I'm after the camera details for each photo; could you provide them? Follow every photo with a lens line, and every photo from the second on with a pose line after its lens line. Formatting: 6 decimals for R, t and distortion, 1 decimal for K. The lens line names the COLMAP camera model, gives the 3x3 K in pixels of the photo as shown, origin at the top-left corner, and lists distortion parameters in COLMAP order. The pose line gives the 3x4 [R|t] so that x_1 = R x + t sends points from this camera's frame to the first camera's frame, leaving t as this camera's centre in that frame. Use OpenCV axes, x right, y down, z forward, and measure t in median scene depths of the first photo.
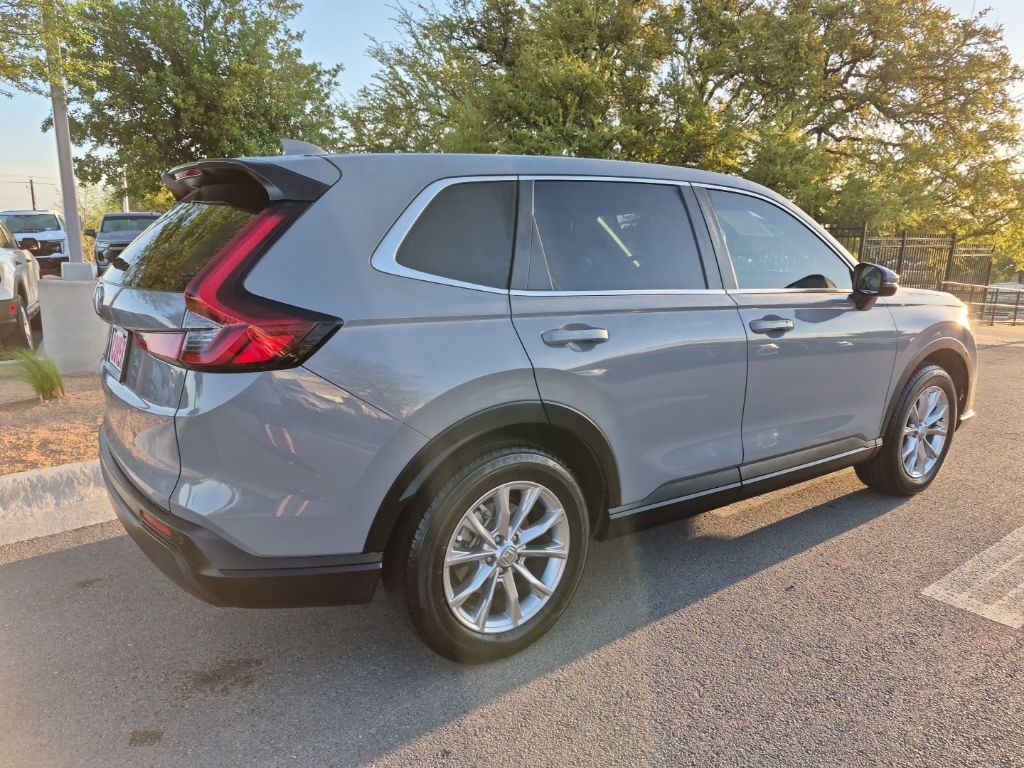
lens RADIAL K [[707.8, 0, 502.4], [0, 707.8, 379.9], [0, 0, 1]] dist [0.064243, -0.048828]
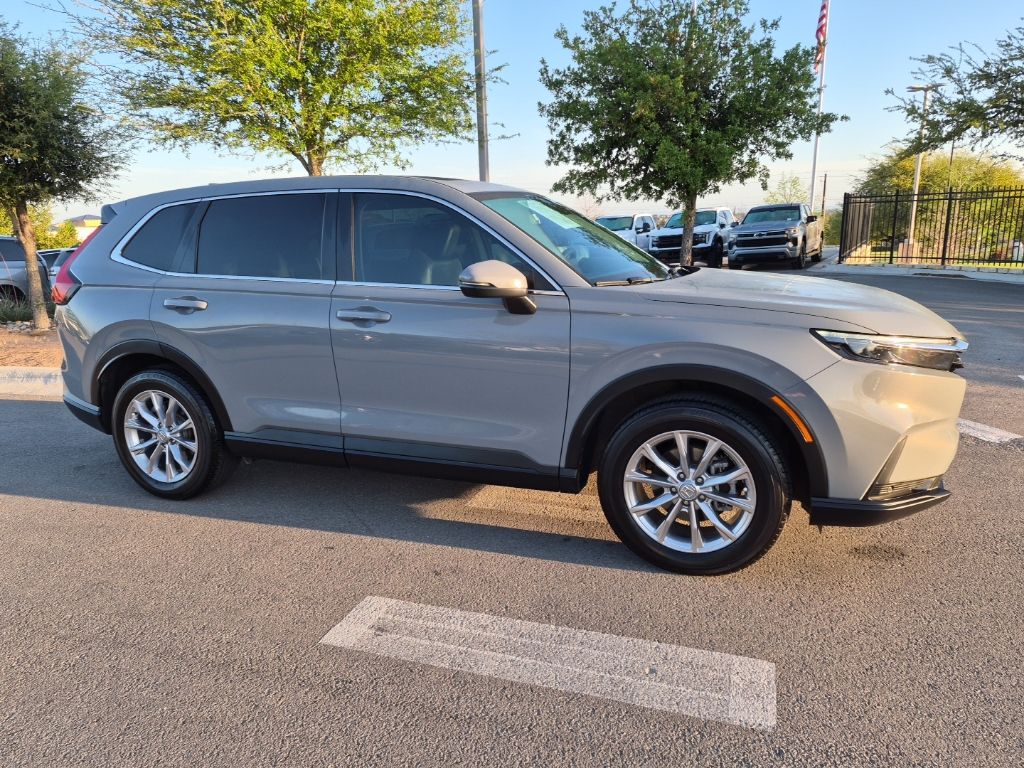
lens RADIAL K [[707.8, 0, 516.4], [0, 707.8, 378.9], [0, 0, 1]] dist [0.064243, -0.048828]
pose [[0.551315, 0.150395, -0.820630, 1.436521], [-0.136494, 0.986624, 0.089117, -0.111429], [0.823056, 0.062880, 0.564469, 0.590470]]
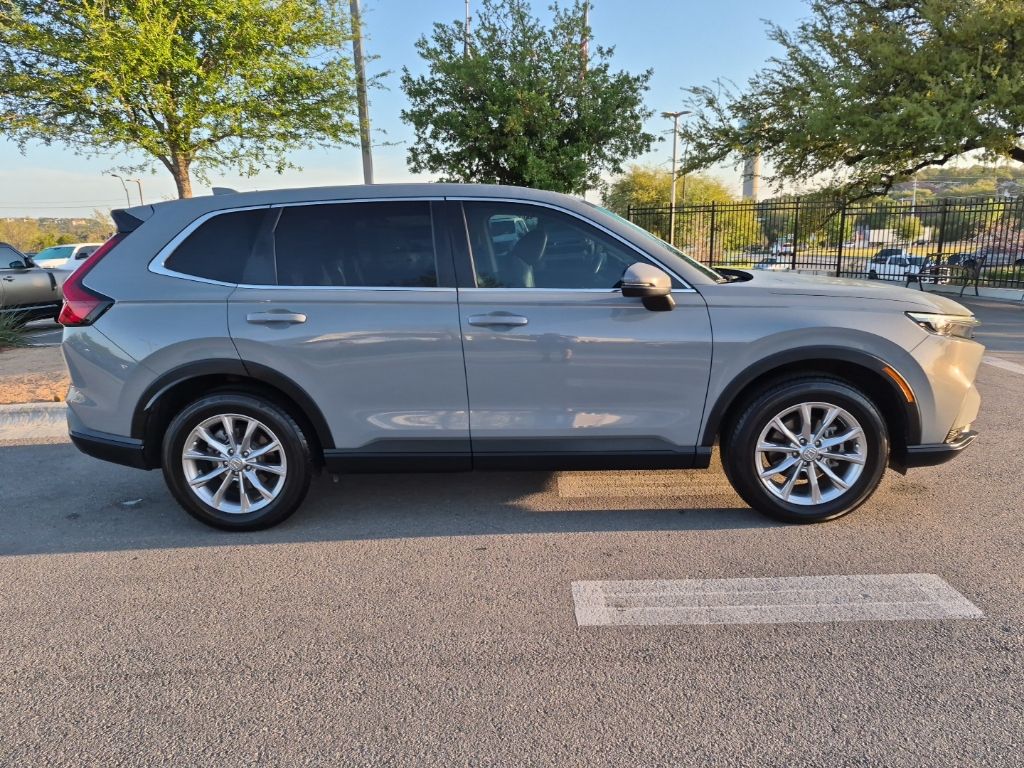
lens RADIAL K [[707.8, 0, 518.0], [0, 707.8, 385.7], [0, 0, 1]] dist [0.064243, -0.048828]
pose [[0.795524, 0.098431, -0.597874, 1.097225], [-0.085118, 0.995087, 0.050569, -0.032926], [0.599914, 0.010661, 0.799993, 0.123824]]
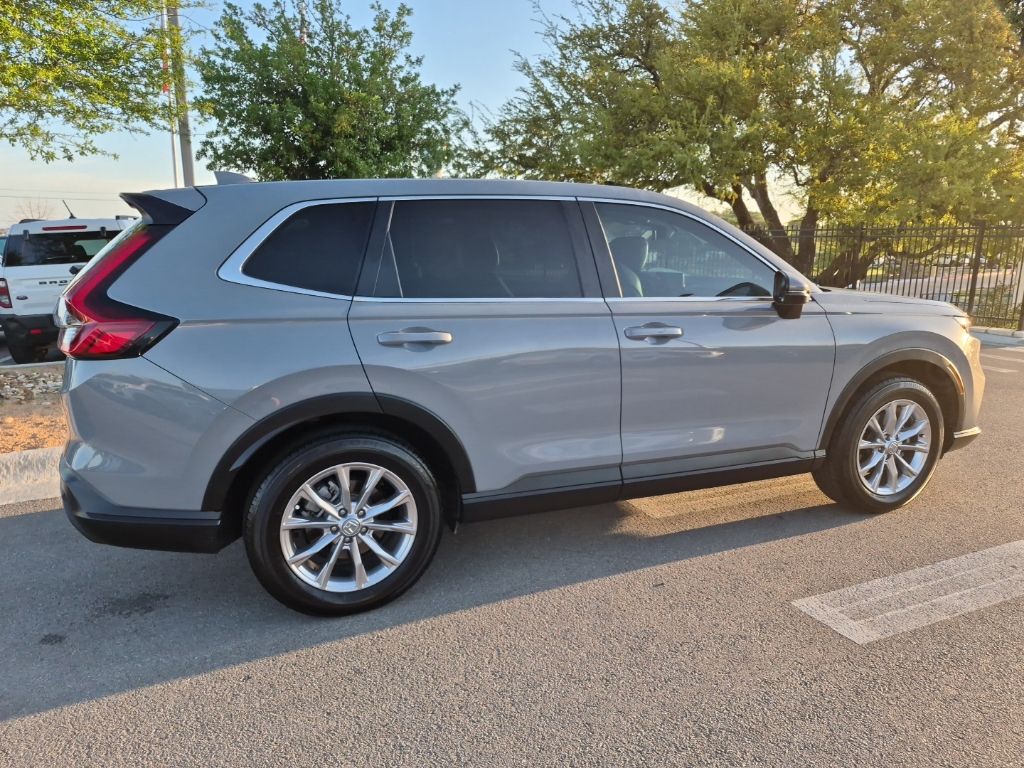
lens RADIAL K [[707.8, 0, 513.1], [0, 707.8, 385.7], [0, 0, 1]] dist [0.064243, -0.048828]
pose [[0.972220, 0.032722, -0.231771, 0.424200], [-0.032585, 0.999459, 0.004420, 0.003482], [0.231790, 0.003255, 0.972760, -0.054203]]
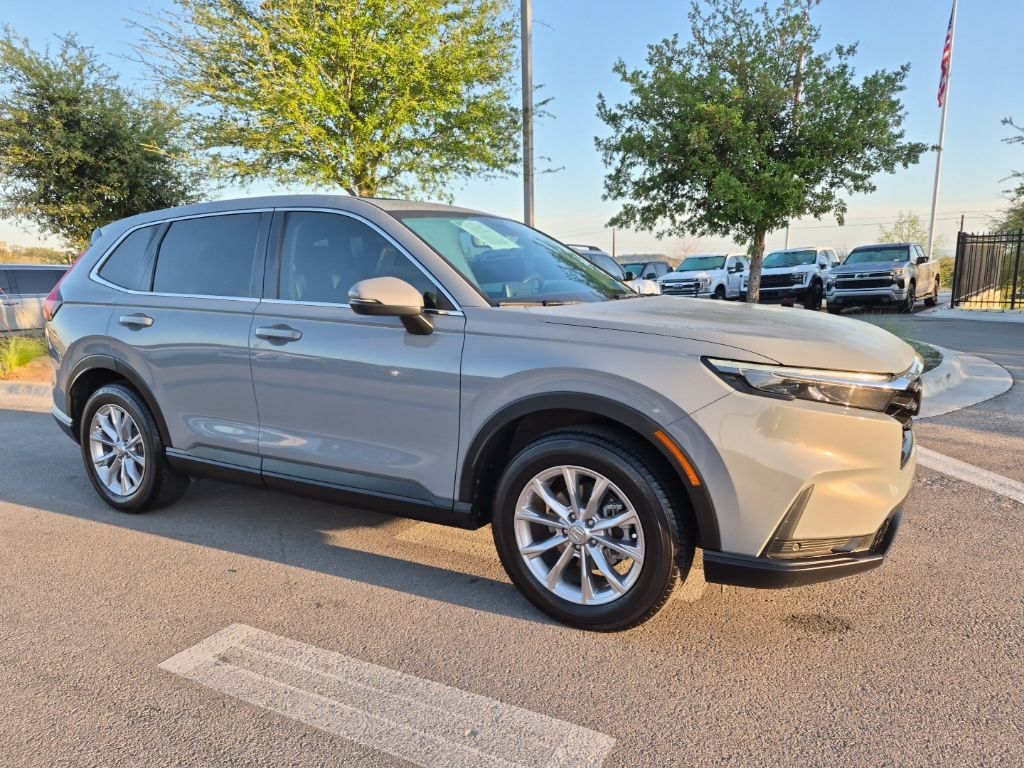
lens RADIAL K [[707.8, 0, 511.8], [0, 707.8, 388.6], [0, 0, 1]] dist [0.064243, -0.048828]
pose [[0.413833, 0.132501, -0.900658, 1.520661], [-0.163344, 0.984102, 0.069724, -0.129316], [0.895579, 0.118263, 0.428897, 0.874841]]
